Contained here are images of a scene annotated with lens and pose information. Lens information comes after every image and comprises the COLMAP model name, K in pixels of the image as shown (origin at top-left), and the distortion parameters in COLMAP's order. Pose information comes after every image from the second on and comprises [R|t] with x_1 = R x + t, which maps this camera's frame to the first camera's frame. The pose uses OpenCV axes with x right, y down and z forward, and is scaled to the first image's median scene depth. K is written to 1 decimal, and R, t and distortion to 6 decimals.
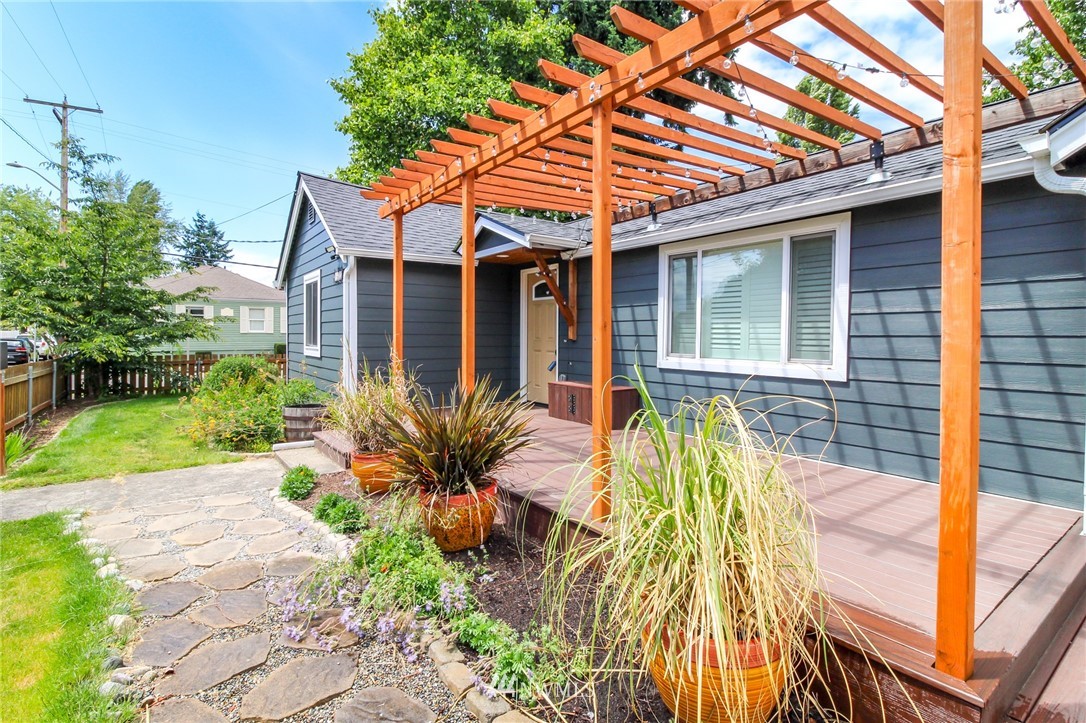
lens RADIAL K [[479.1, 0, 549.4], [0, 479.1, 362.1], [0, 0, 1]] dist [-0.000030, 0.000118]
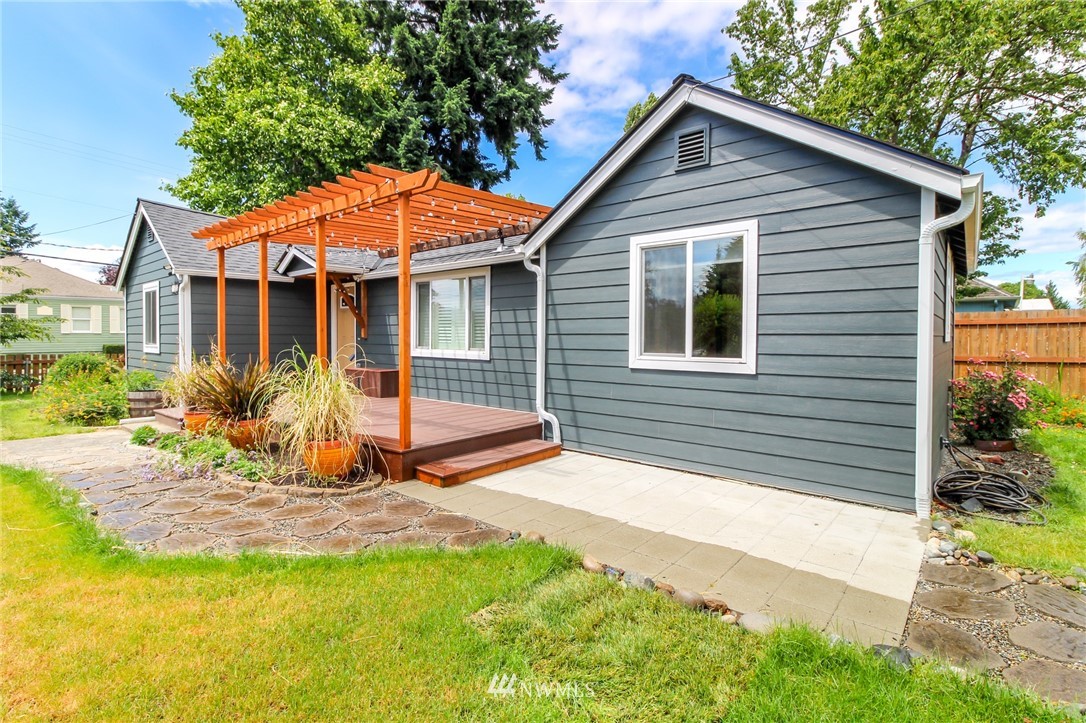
lens RADIAL K [[511.6, 0, 543.0], [0, 511.6, 361.5], [0, 0, 1]] dist [-0.000438, -0.008707]
pose [[0.979628, -0.011814, 0.200473, 0.259464], [0.012753, 0.999913, -0.003391, 0.032810], [-0.200415, 0.005878, 0.979693, -0.556835]]
